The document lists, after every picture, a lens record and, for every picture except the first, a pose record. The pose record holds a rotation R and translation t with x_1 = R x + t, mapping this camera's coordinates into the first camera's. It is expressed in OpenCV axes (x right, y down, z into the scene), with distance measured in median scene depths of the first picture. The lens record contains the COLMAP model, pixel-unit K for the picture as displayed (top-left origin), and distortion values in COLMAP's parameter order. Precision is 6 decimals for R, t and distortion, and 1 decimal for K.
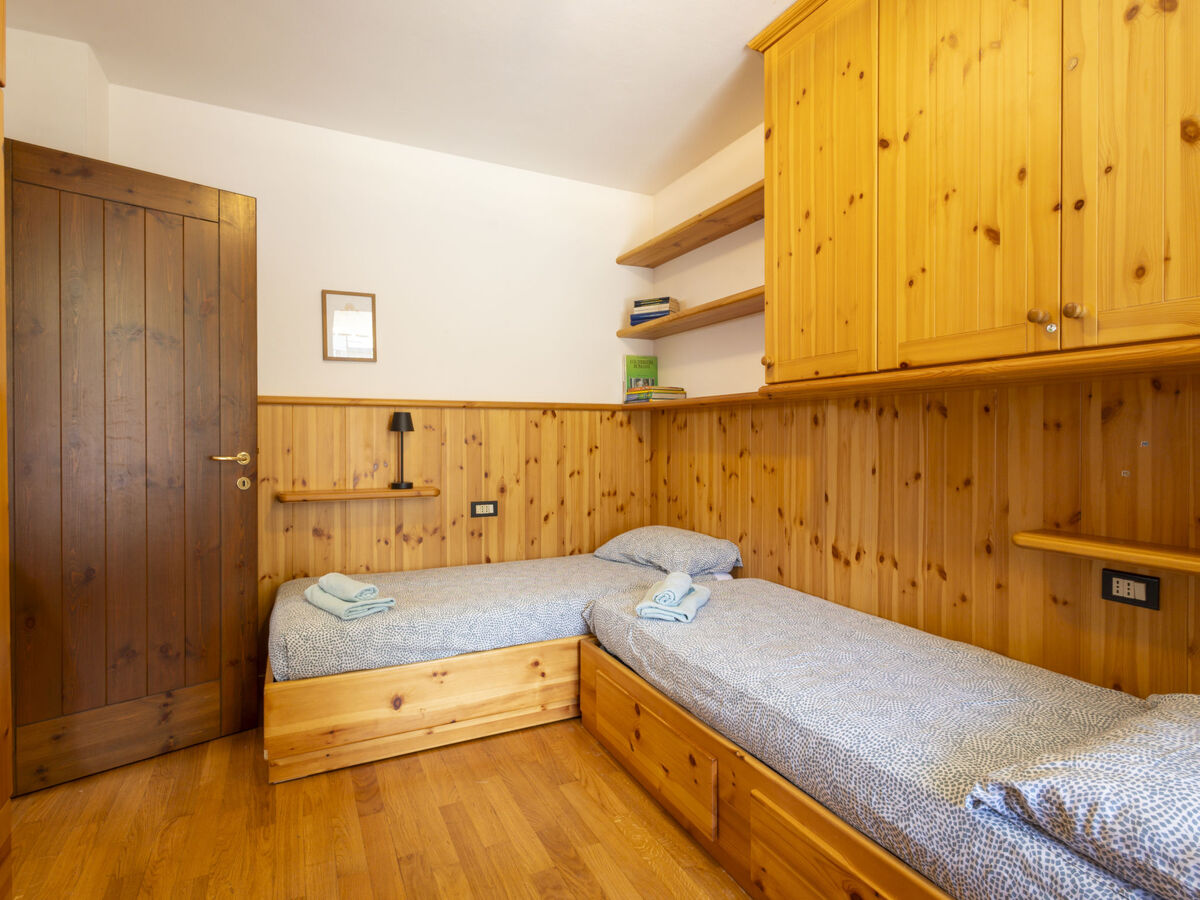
lens RADIAL K [[626.4, 0, 601.8], [0, 626.4, 441.1], [0, 0, 1]] dist [0.000987, 0.000439]
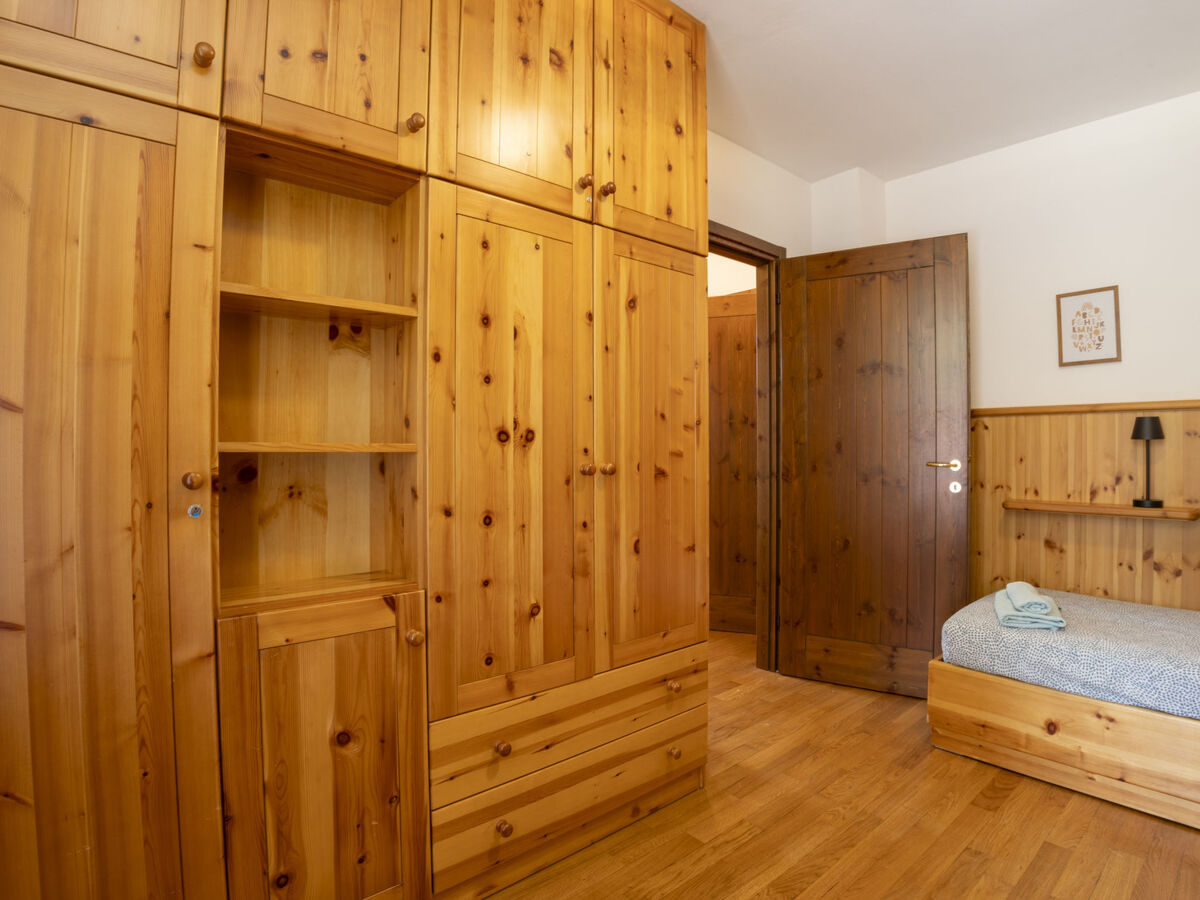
lens RADIAL K [[618.8, 0, 595.4], [0, 618.8, 446.3], [0, 0, 1]] dist [-0.086661, 0.015528]
pose [[0.234460, -0.003735, -0.972118, 0.330908], [-0.006335, 0.999966, -0.005370, 0.003228], [0.972105, 0.007417, 0.234429, 0.114161]]
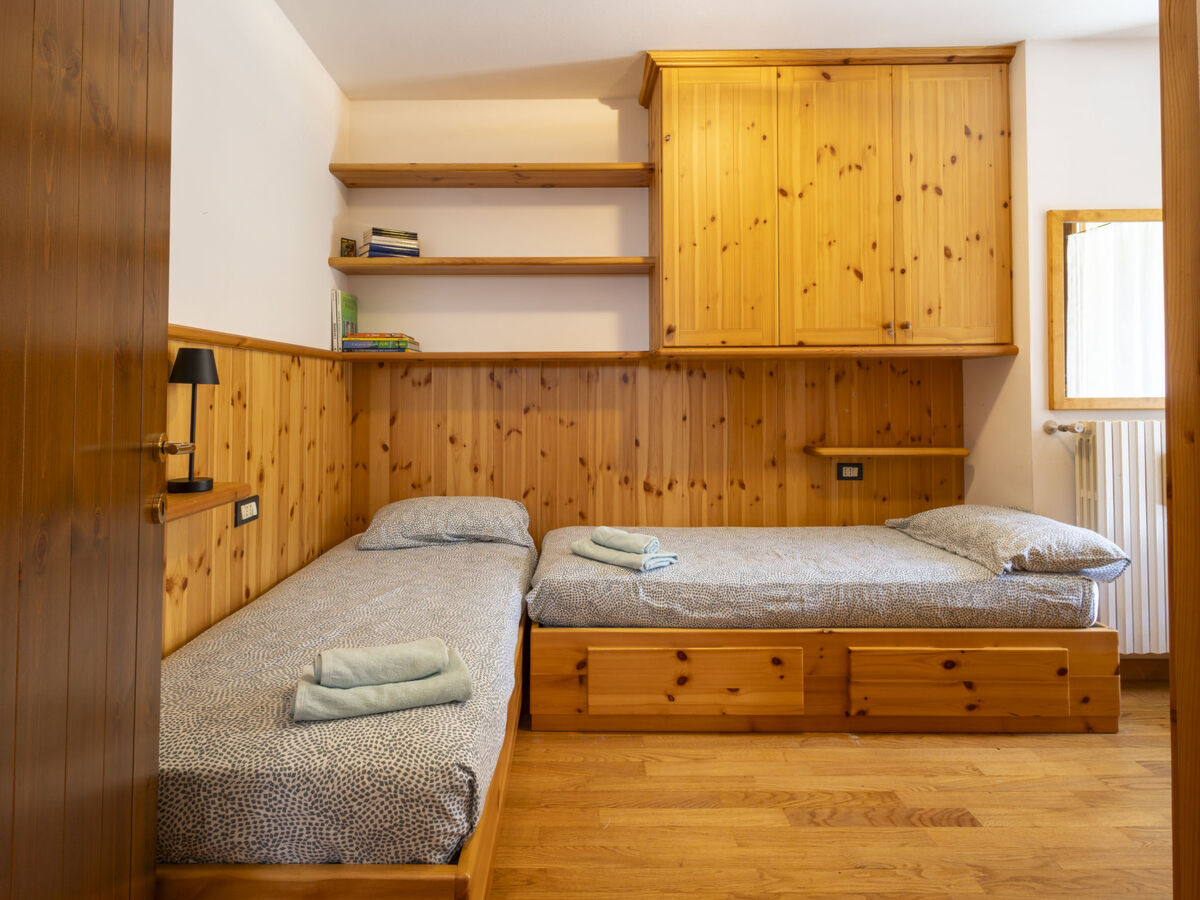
lens RADIAL K [[629.0, 0, 598.9], [0, 629.0, 380.0], [0, 0, 1]] dist [-0.000289, 0.000035]
pose [[0.449808, 0.017268, 0.892958, -0.802380], [0.012557, 0.999592, -0.025655, -0.000279], [-0.893037, 0.022753, 0.449408, 0.554174]]
